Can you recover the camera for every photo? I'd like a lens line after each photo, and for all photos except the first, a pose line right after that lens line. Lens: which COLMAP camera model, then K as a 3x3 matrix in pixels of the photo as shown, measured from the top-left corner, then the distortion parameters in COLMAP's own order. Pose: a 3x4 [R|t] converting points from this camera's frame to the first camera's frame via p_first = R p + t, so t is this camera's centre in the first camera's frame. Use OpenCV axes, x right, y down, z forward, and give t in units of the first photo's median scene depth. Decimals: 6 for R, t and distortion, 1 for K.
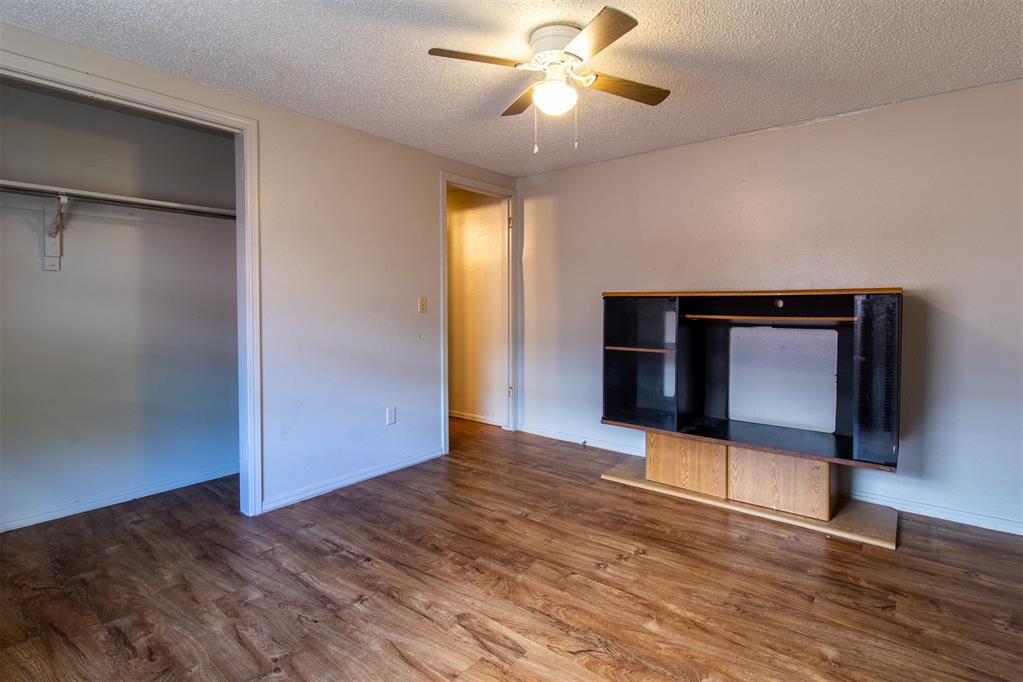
lens RADIAL K [[500.9, 0, 509.5], [0, 500.9, 309.3], [0, 0, 1]] dist [-0.001720, -0.000330]
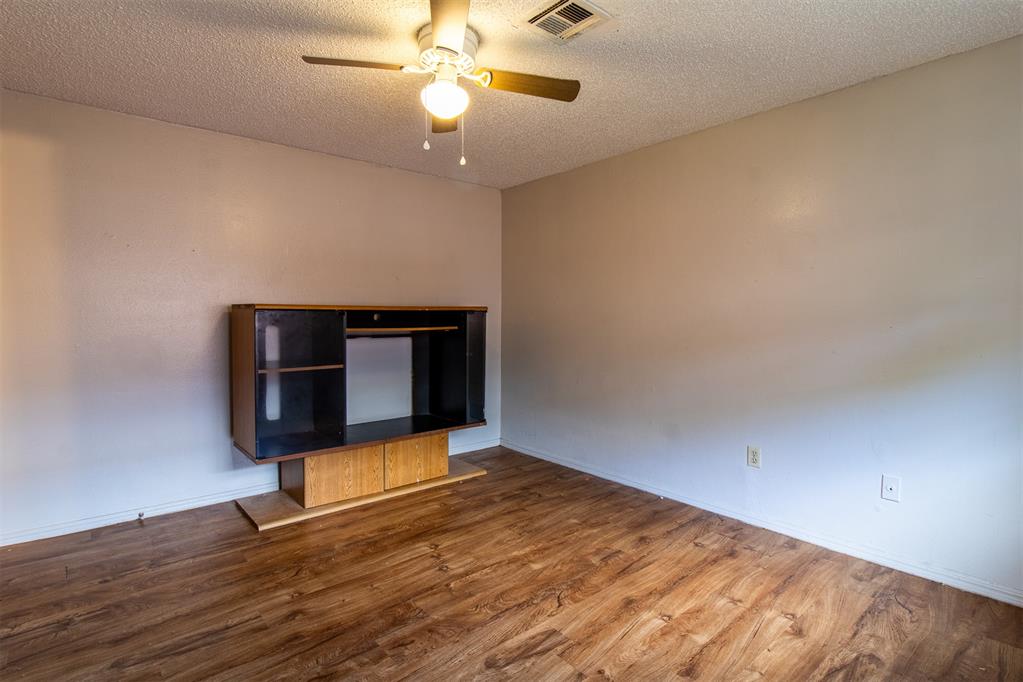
lens RADIAL K [[501.5, 0, 512.8], [0, 501.5, 342.1], [0, 0, 1]] dist [-0.002502, -0.000662]
pose [[0.196983, -0.051687, 0.979044, -0.733343], [0.013075, 0.998659, 0.050092, -0.010362], [-0.980320, 0.002933, 0.197394, 0.605017]]
